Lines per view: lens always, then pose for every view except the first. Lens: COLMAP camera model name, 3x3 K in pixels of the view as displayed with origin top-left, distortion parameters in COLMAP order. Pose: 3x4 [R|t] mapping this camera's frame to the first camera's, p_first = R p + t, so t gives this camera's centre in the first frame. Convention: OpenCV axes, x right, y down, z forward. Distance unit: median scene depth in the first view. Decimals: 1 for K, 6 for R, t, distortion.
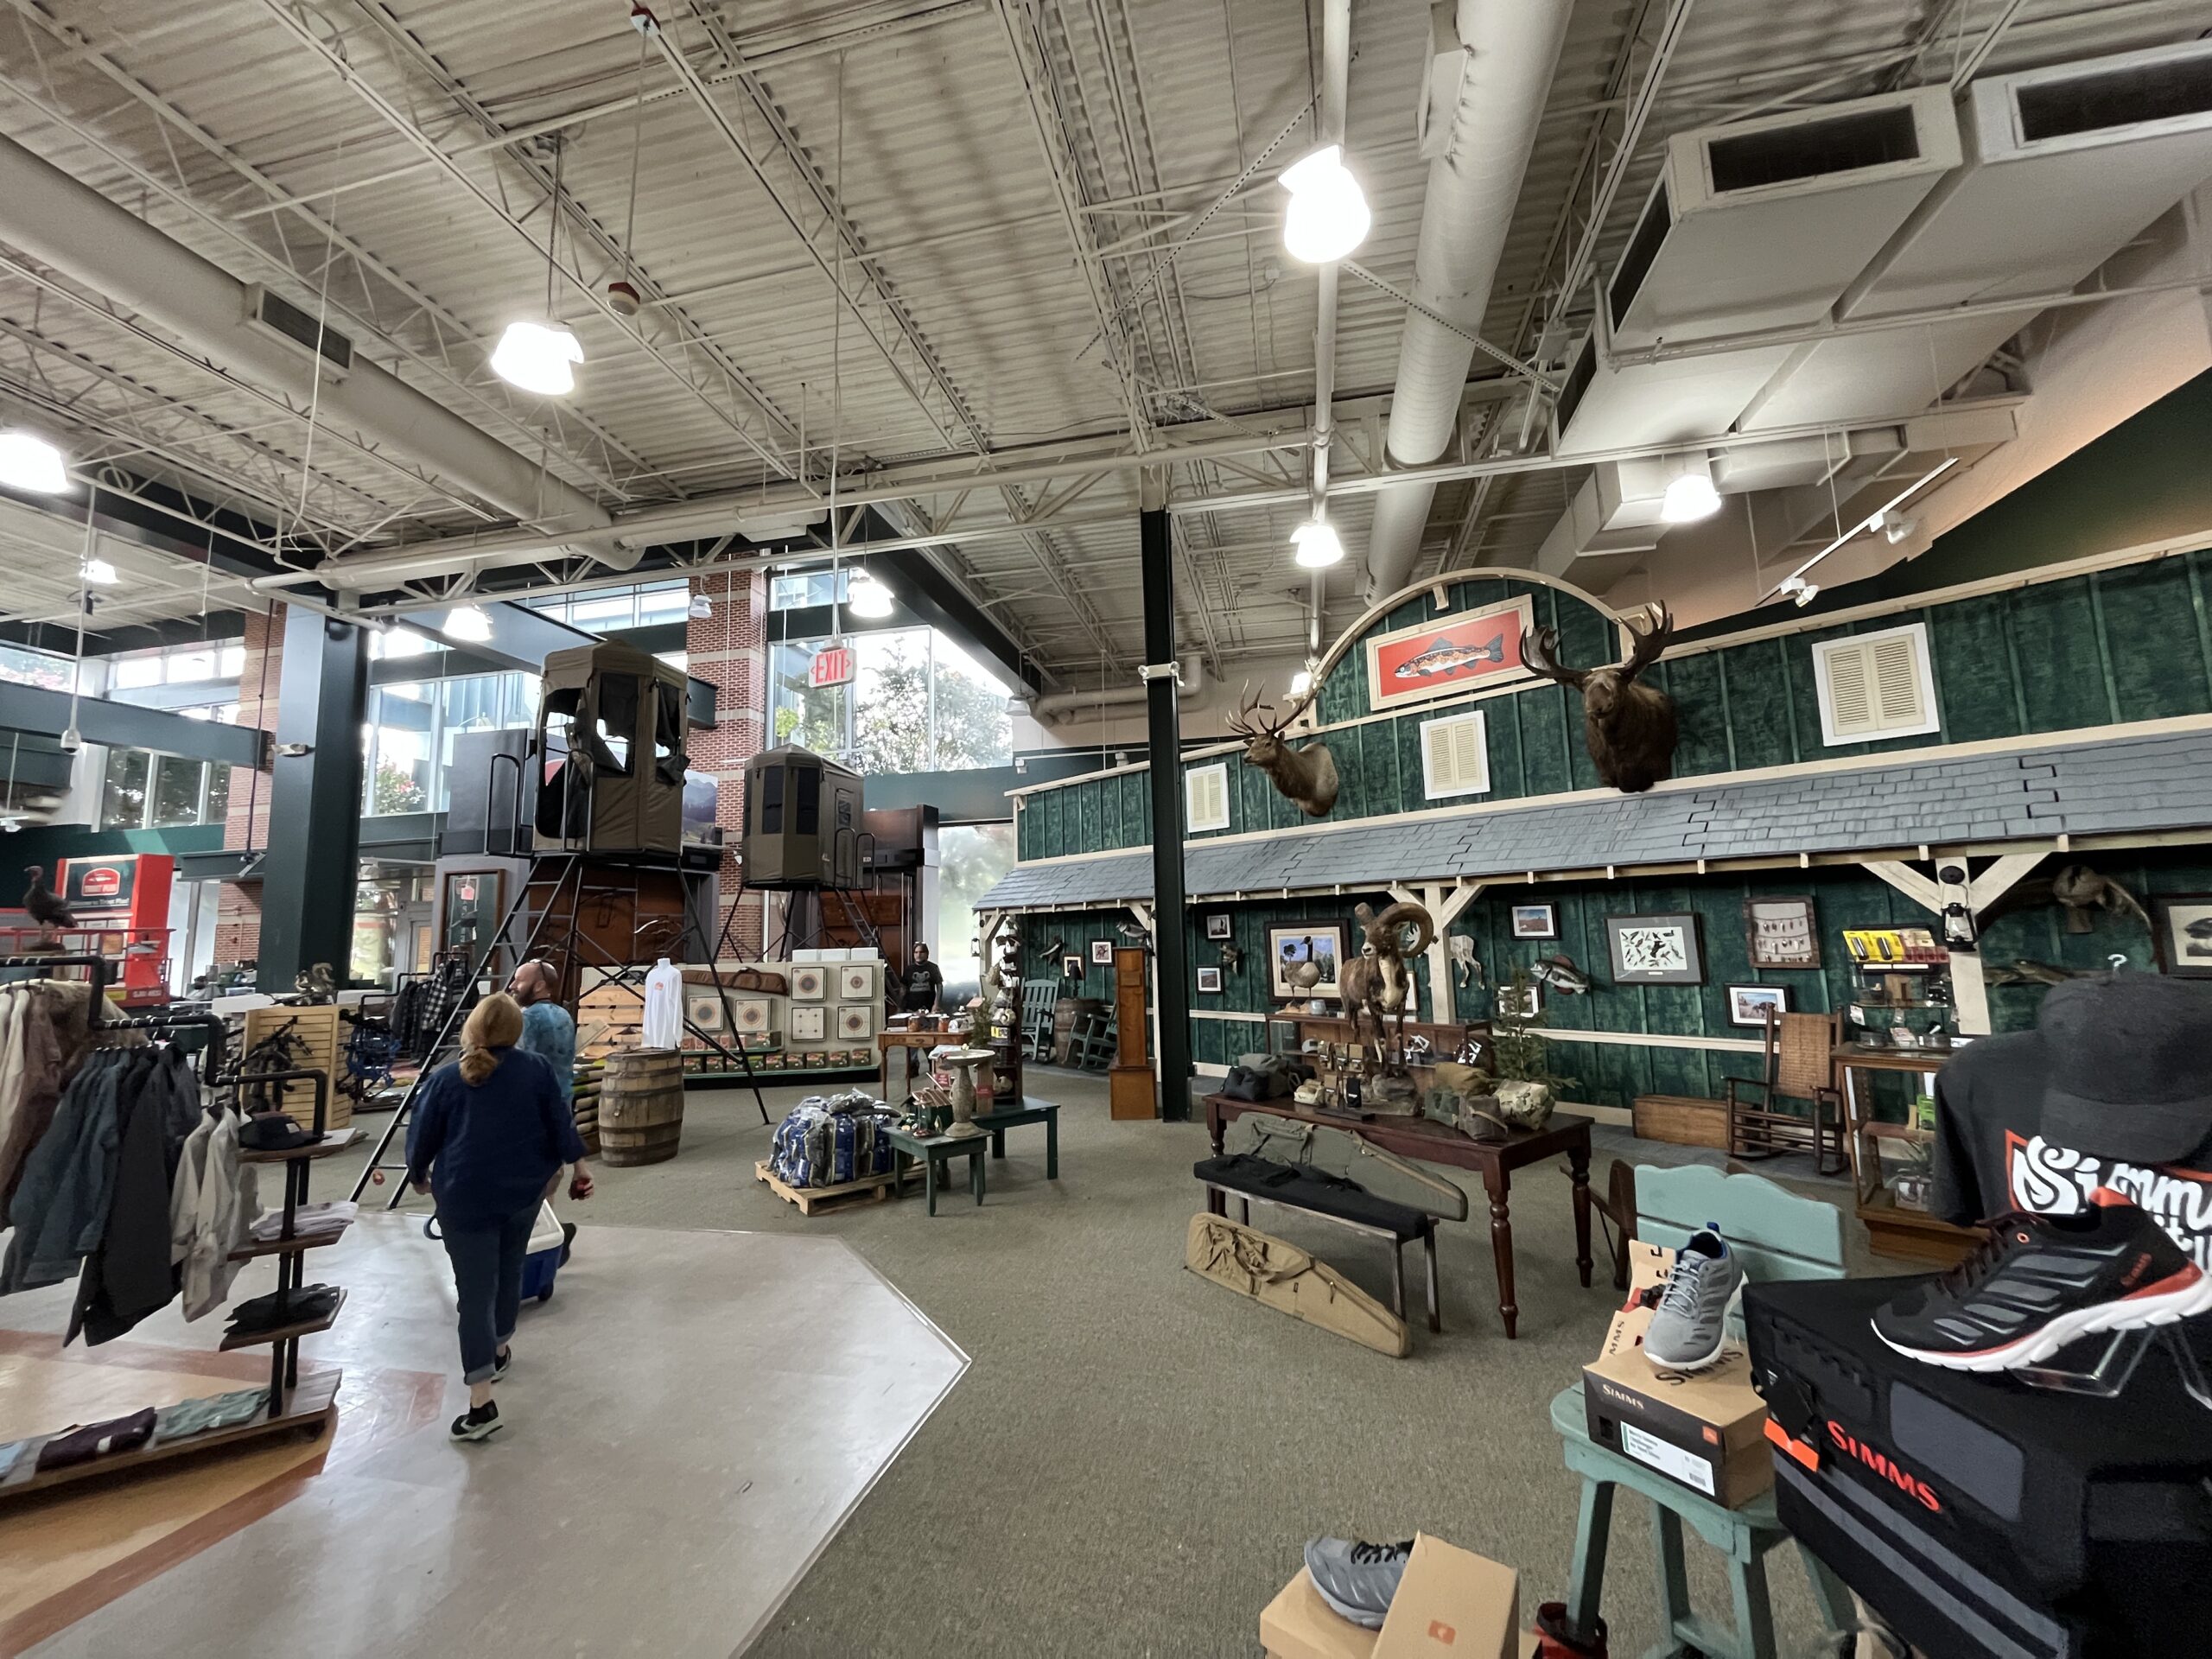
lens RADIAL K [[889.1, 0, 1103.7], [0, 889.1, 827.8], [0, 0, 1]] dist [-0.004241, 0.000182]
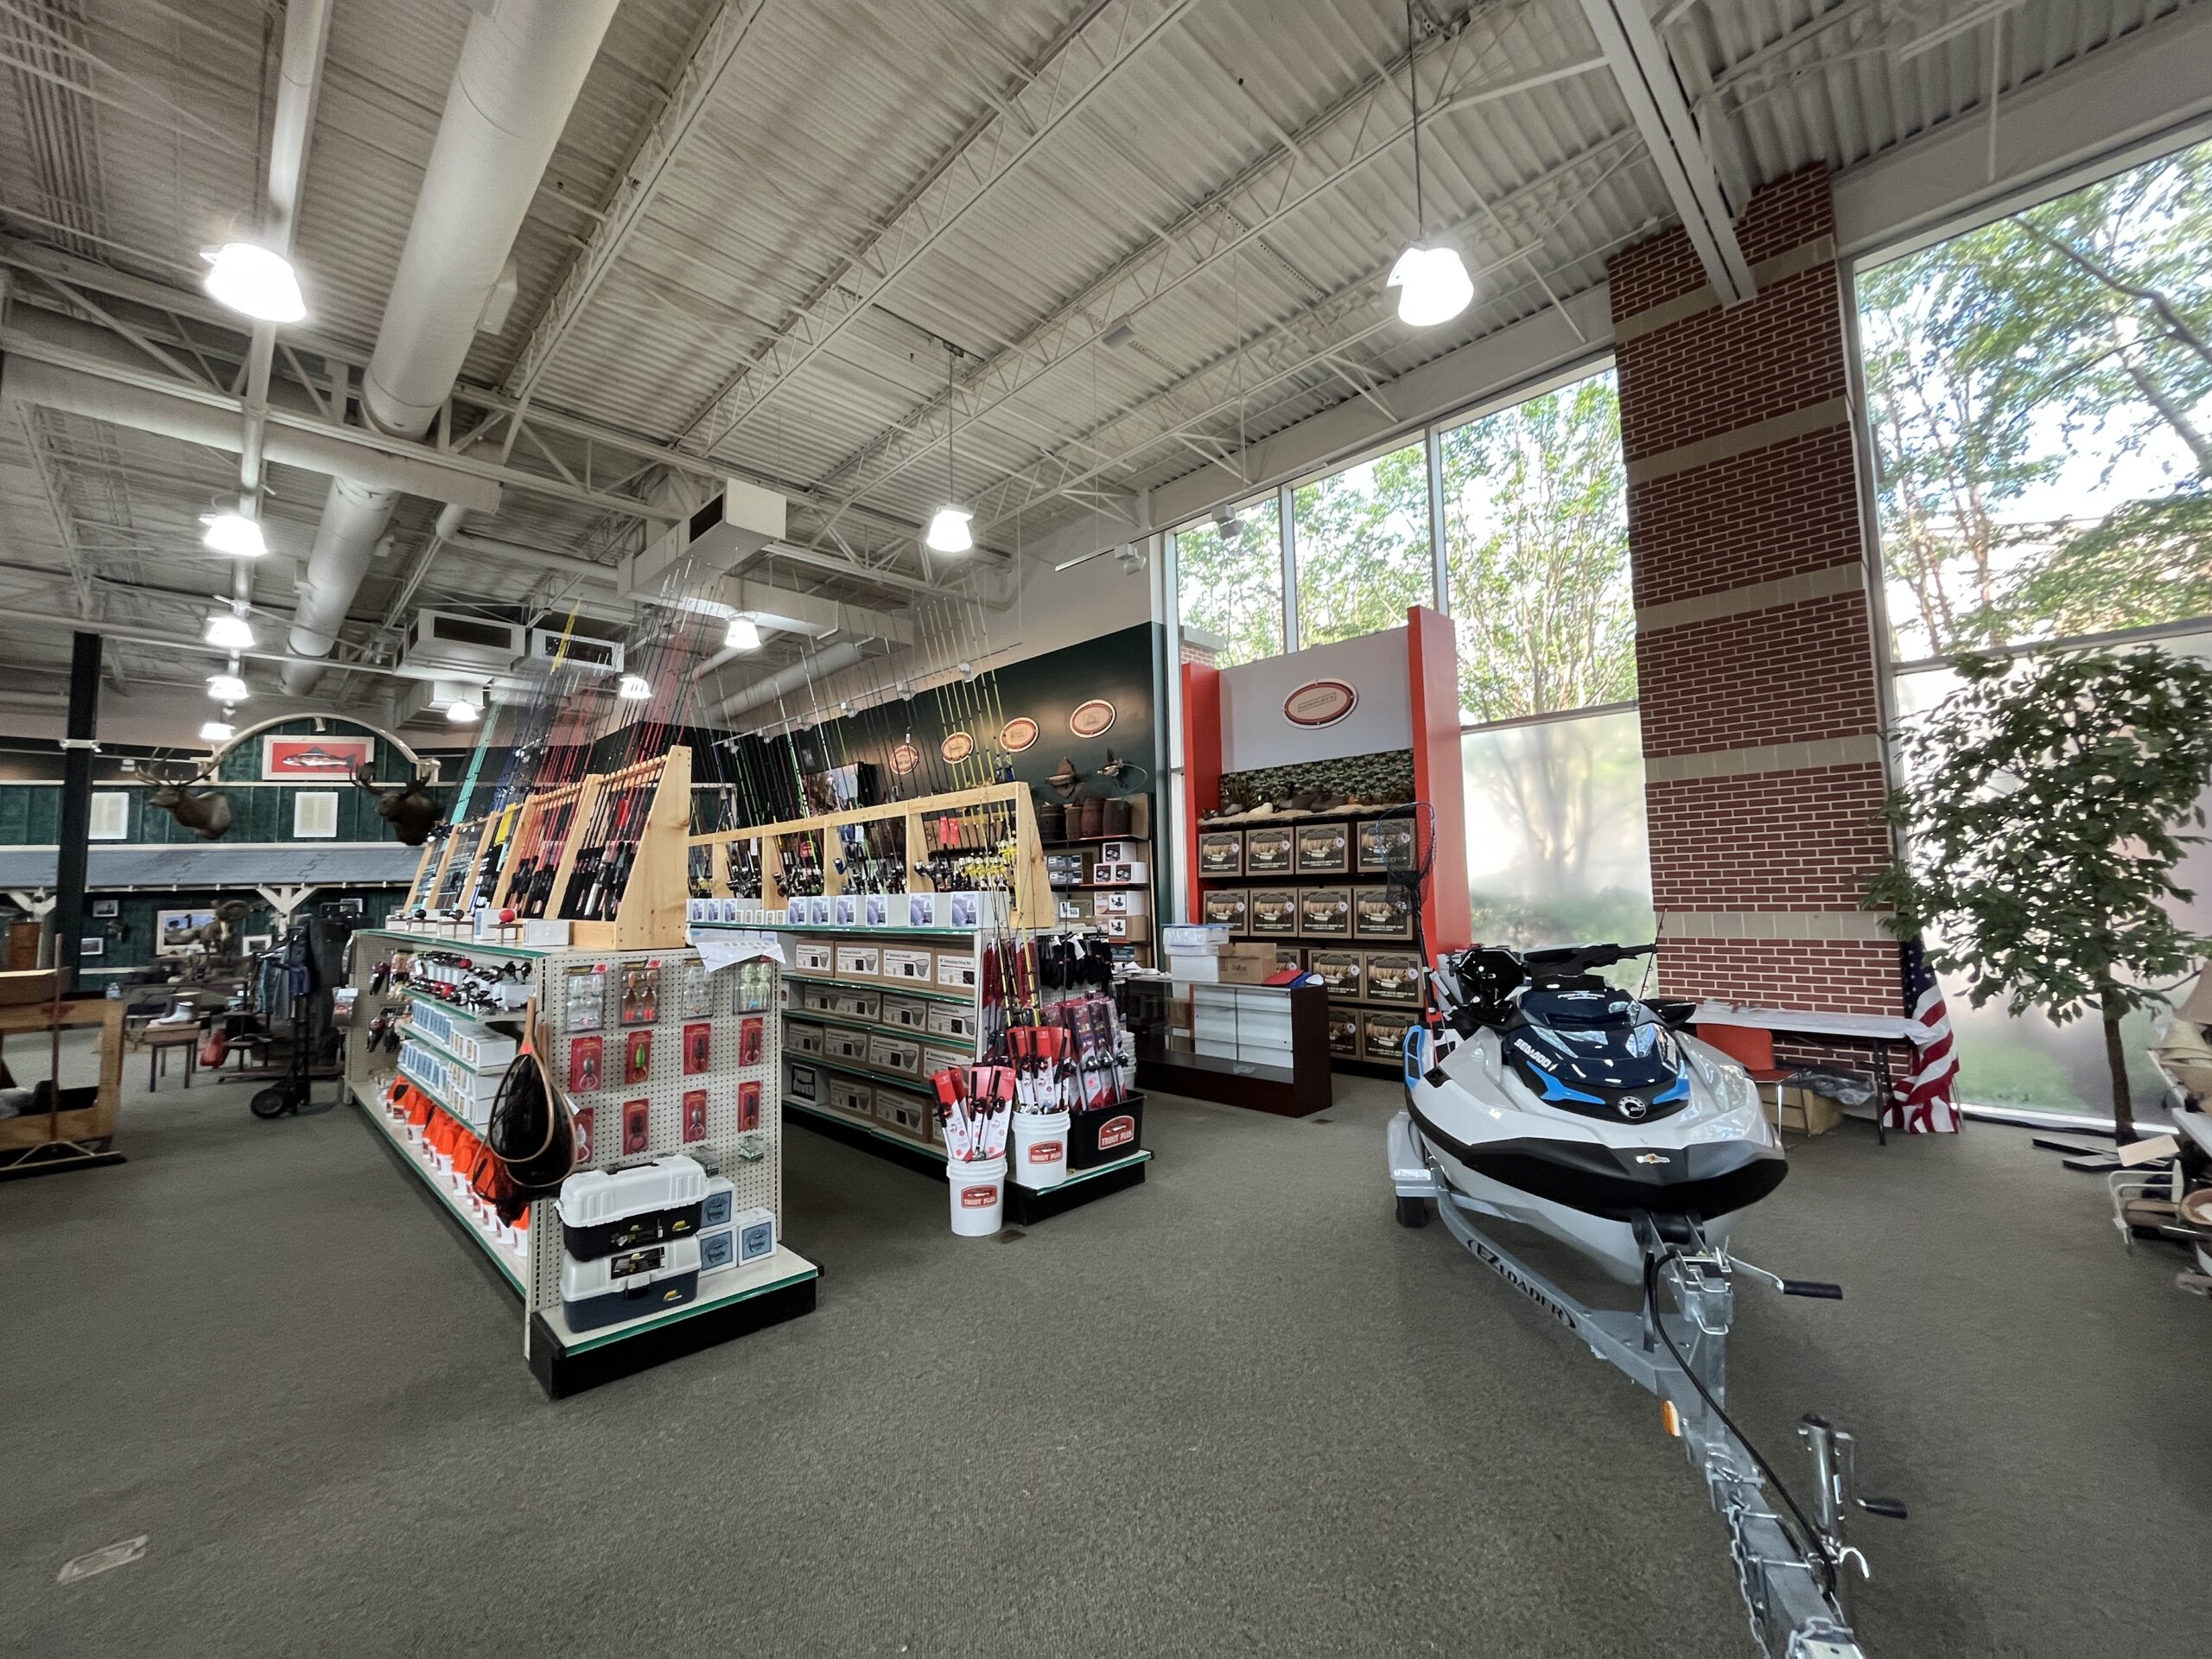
lens RADIAL K [[889.1, 0, 1104.3], [0, 889.1, 820.1], [0, 0, 1]] dist [-0.004241, 0.000182]
pose [[0.534164, 0.083942, 0.841203, -0.260160], [-0.096318, 0.994622, -0.038089, -0.152783], [-0.839876, -0.060677, 0.539376, -1.295402]]
